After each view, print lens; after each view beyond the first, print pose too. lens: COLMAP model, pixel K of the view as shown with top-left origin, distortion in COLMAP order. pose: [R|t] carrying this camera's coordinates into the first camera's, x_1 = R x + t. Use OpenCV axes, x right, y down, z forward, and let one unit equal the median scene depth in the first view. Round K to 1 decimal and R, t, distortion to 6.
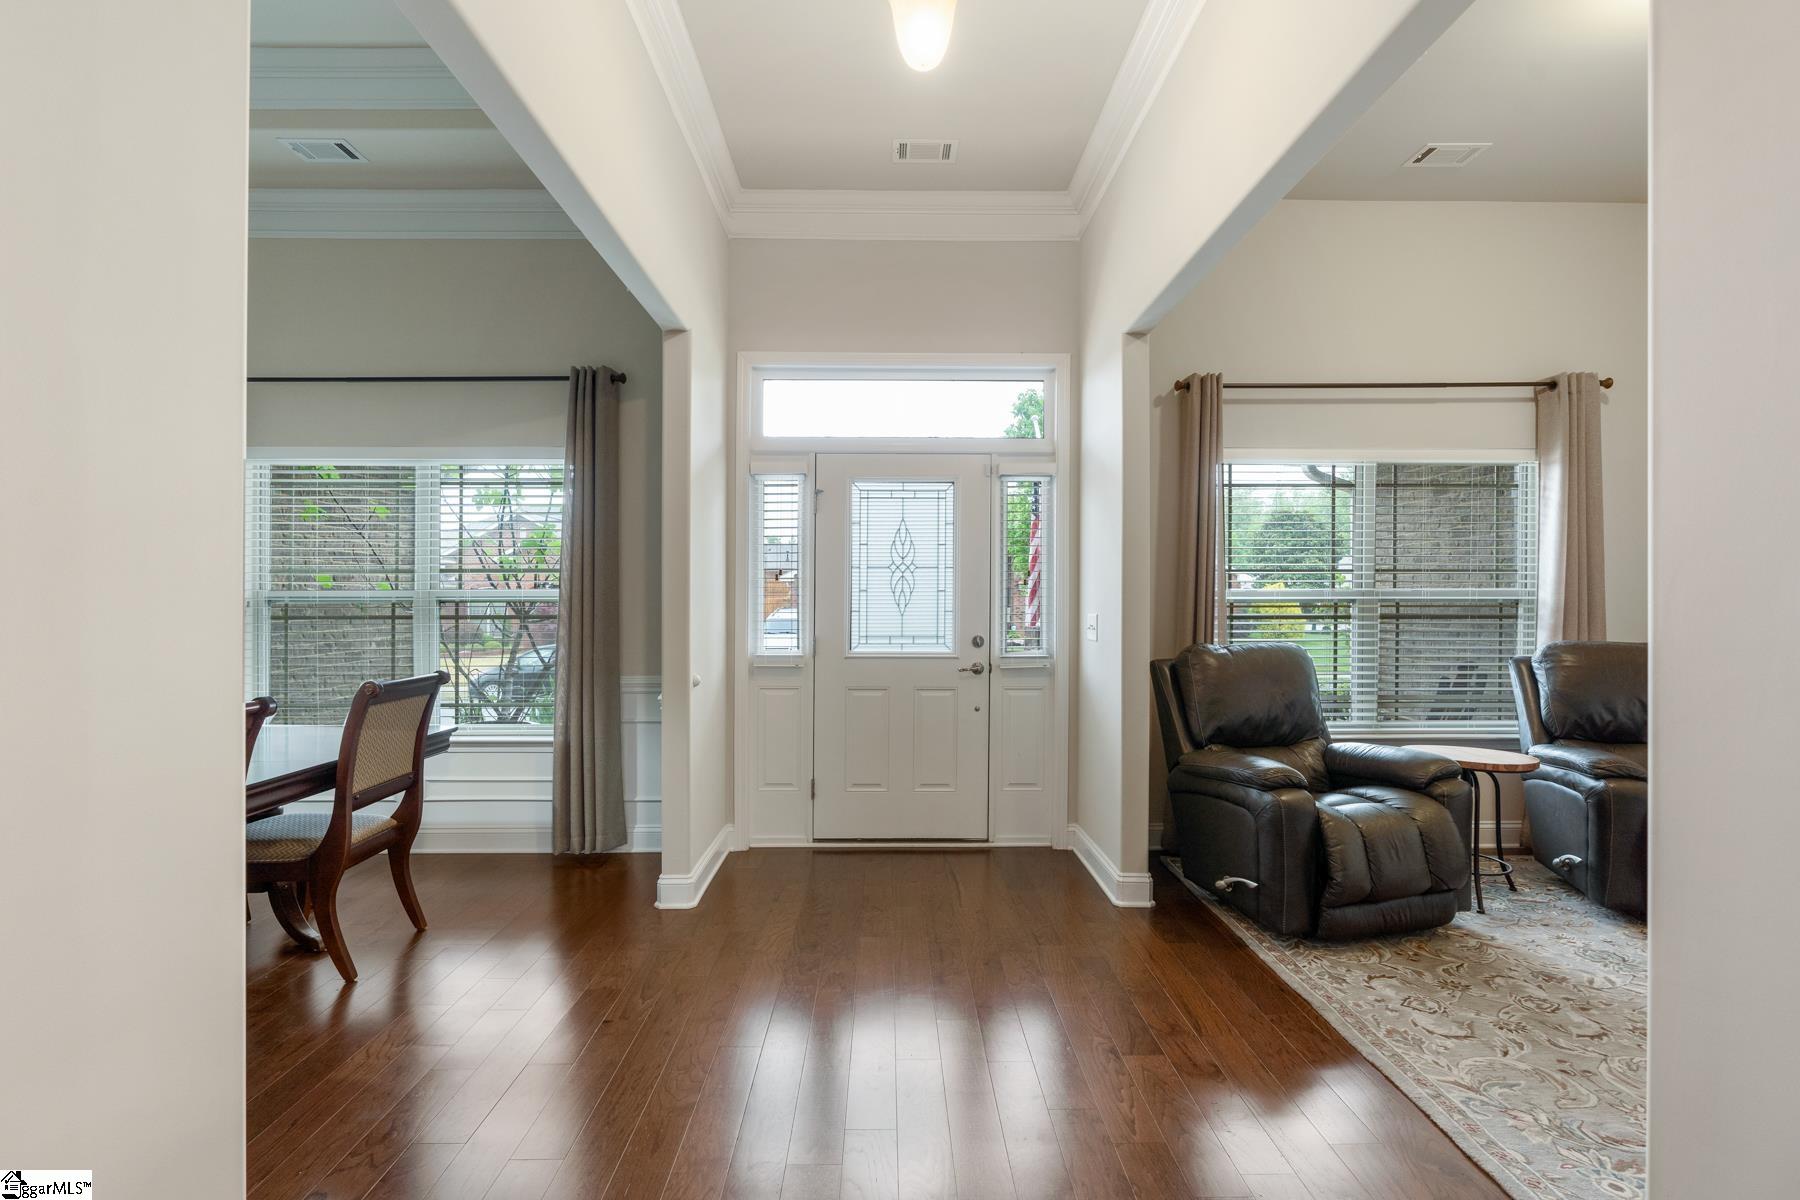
lens RADIAL K [[835.1, 0, 904.0], [0, 835.1, 593.8], [0, 0, 1]] dist [-0.009903, 0.001269]
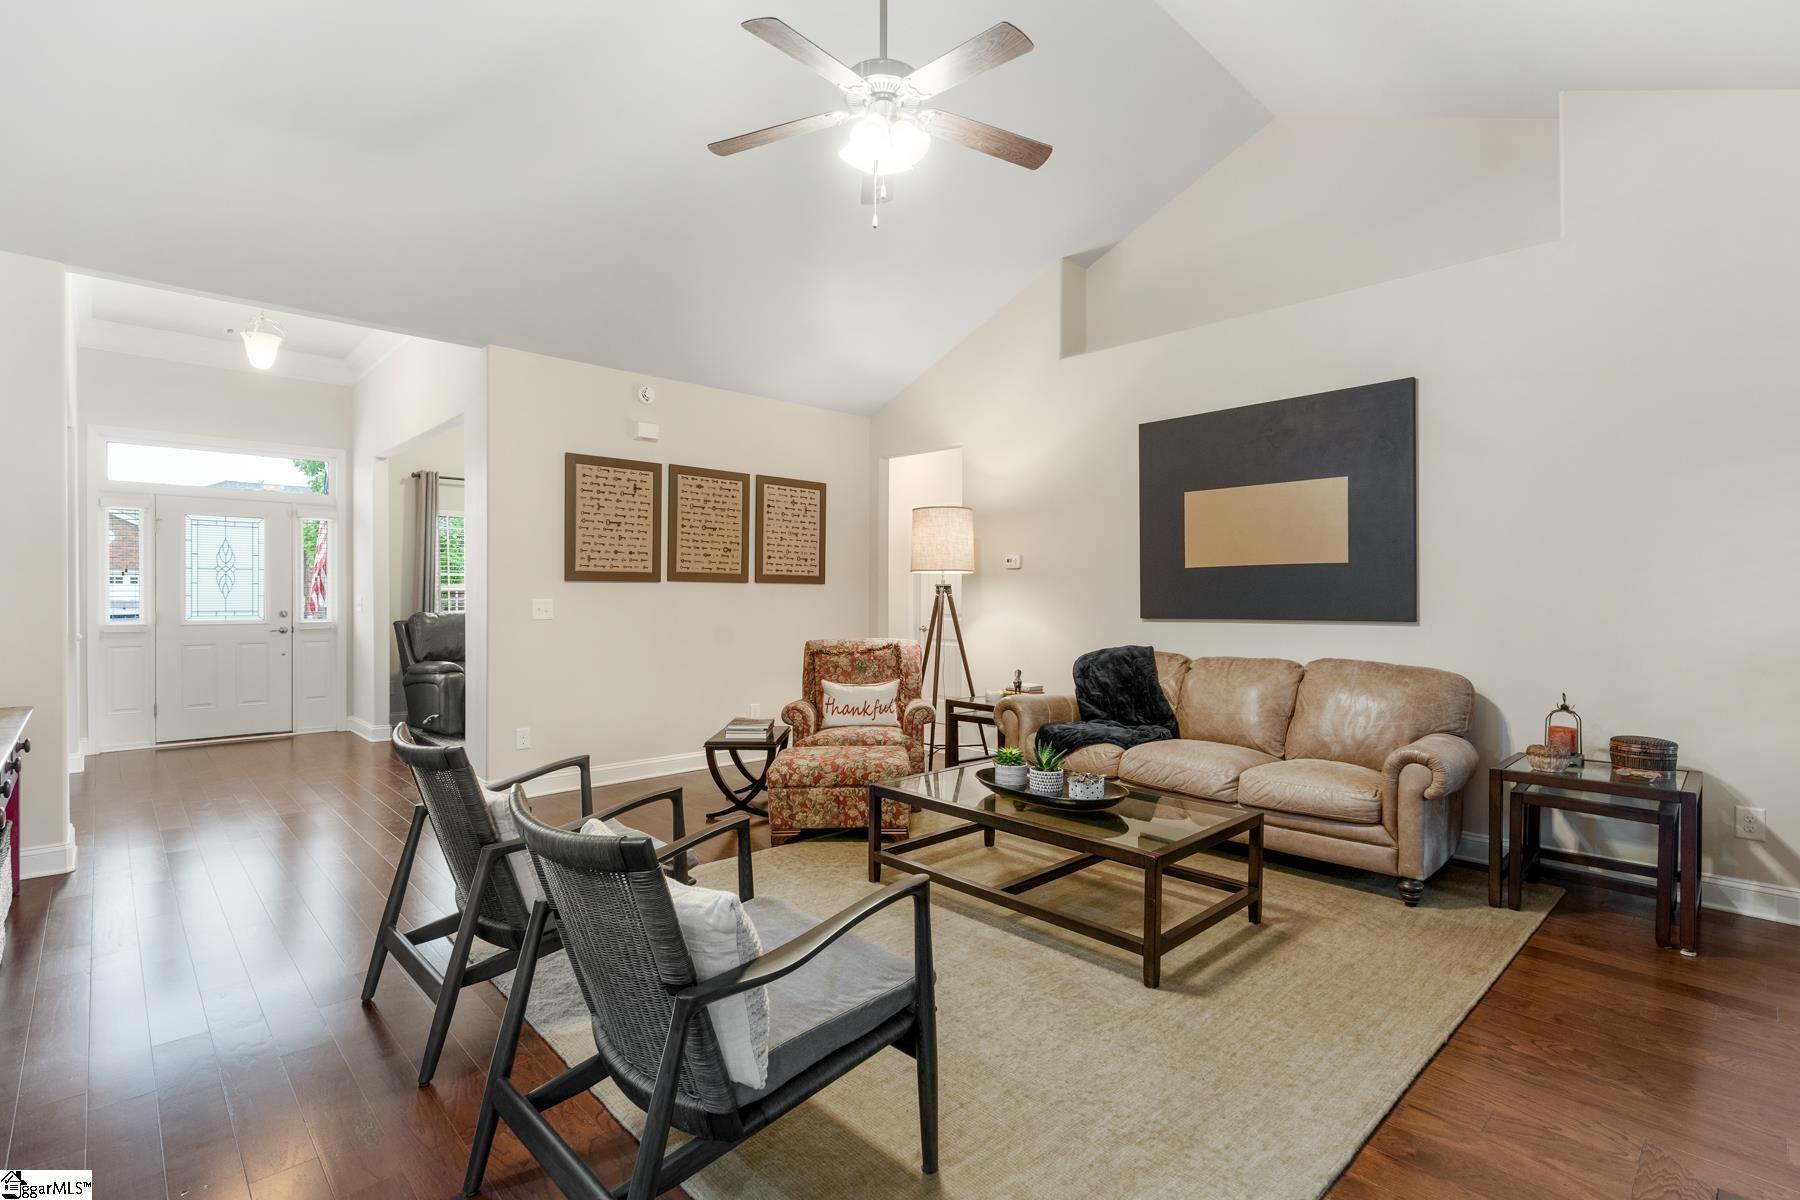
lens RADIAL K [[835.1, 0, 892.1], [0, 835.1, 613.3], [0, 0, 1]] dist [-0.009903, 0.001269]
pose [[0.739944, -0.013710, 0.672529, -0.132648], [-0.009878, 0.999463, 0.031242, -0.008703], [-0.672596, -0.029760, 0.739411, -1.085329]]
